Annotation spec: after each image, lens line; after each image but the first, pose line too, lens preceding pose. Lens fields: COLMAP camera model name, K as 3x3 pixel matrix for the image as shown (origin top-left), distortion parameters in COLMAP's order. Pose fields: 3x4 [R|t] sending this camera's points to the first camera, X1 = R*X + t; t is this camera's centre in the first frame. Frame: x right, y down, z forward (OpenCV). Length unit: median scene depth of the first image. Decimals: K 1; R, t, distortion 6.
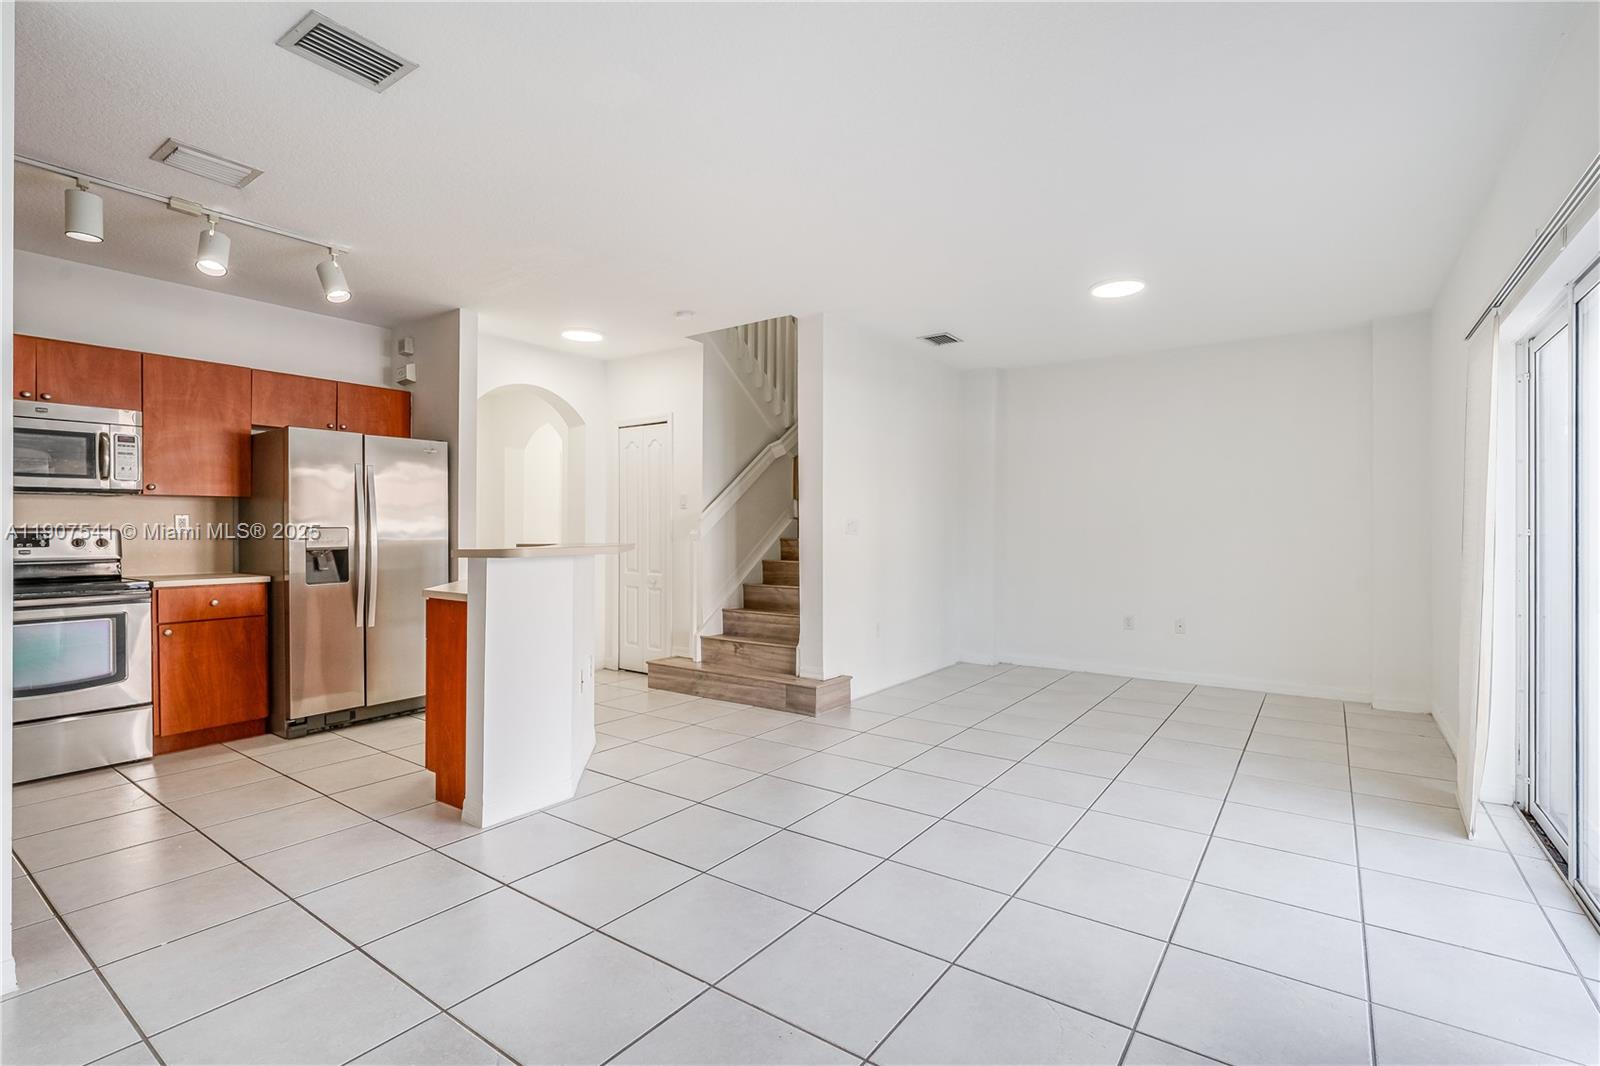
lens RADIAL K [[714.1, 0, 797.6], [0, 714.1, 525.3], [0, 0, 1]] dist [-0.010589, 0.000100]
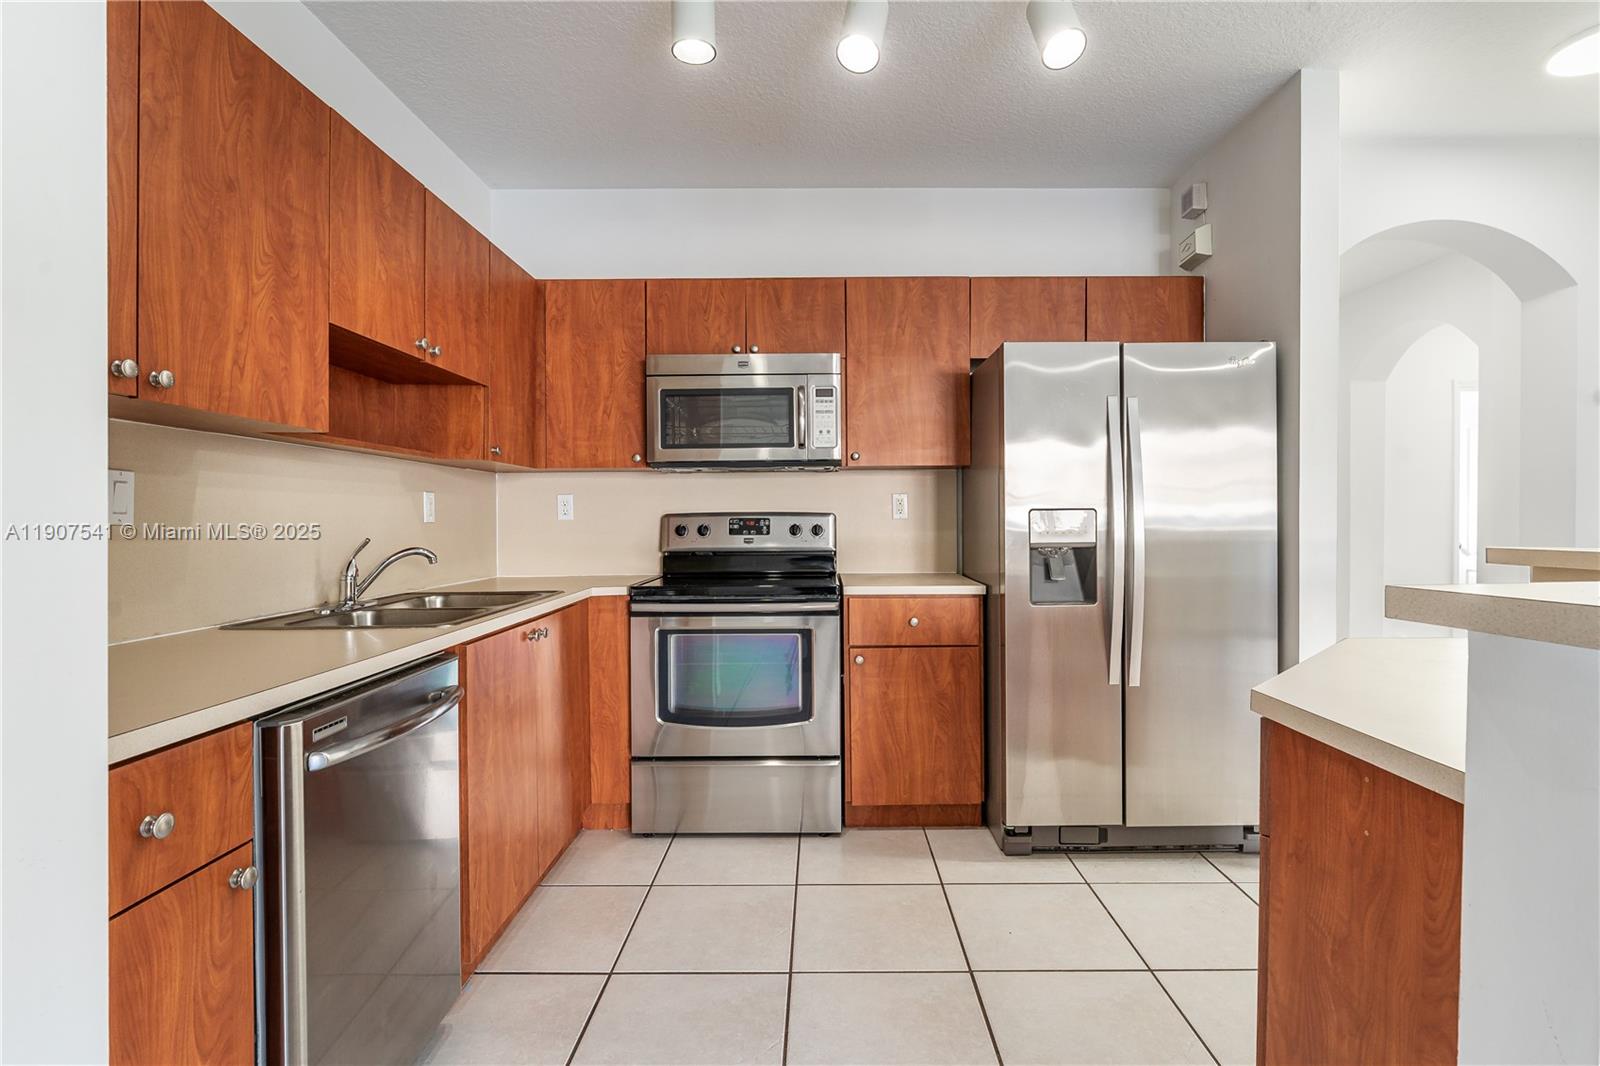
lens RADIAL K [[749.3, 0, 807.5], [0, 749.3, 527.1], [0, 0, 1]] dist [-0.000762, 0.000041]
pose [[0.560681, 0.009980, -0.827972, -0.274883], [0.008326, 0.999809, 0.017690, 0.005655], [0.827990, -0.016813, 0.560491, 0.490842]]
